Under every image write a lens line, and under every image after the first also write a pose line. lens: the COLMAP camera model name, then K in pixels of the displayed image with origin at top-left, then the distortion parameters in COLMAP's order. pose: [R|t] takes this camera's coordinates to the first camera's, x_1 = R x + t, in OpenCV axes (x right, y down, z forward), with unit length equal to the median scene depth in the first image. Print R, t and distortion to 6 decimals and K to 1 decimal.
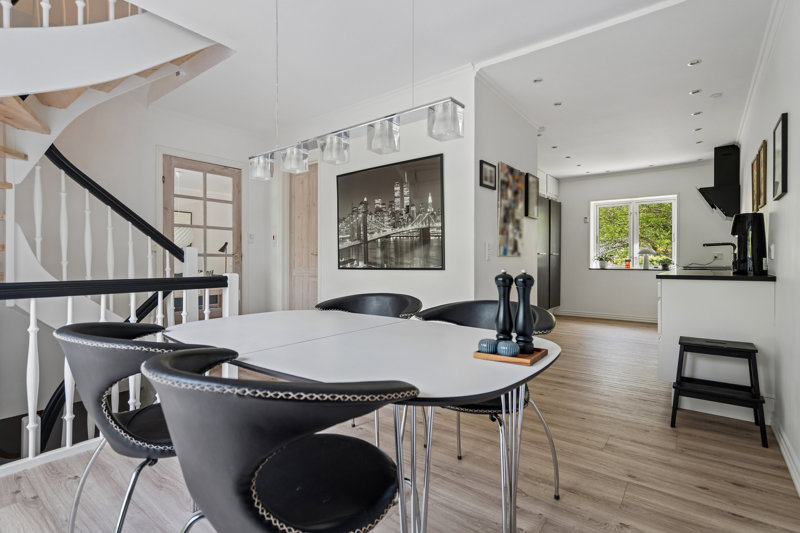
lens RADIAL K [[399.2, 0, 395.8], [0, 399.2, 264.2], [0, 0, 1]] dist [0.001060, 0.000030]
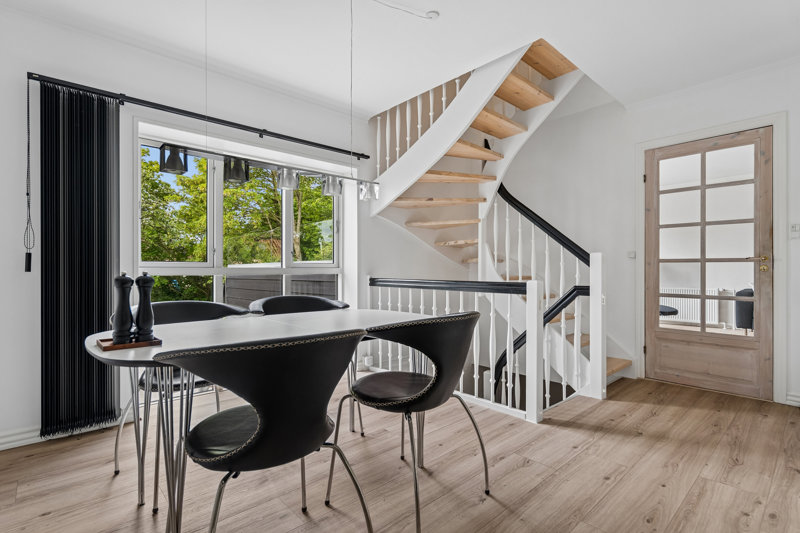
lens RADIAL K [[390.4, 0, 397.8], [0, 390.4, 271.1], [0, 0, 1]] dist [-0.001327, 0.000002]
pose [[-0.163187, 0.003946, -0.986587, 0.550544], [-0.010030, 0.999934, 0.005658, -0.000299], [0.986544, 0.010819, -0.163136, 0.847086]]
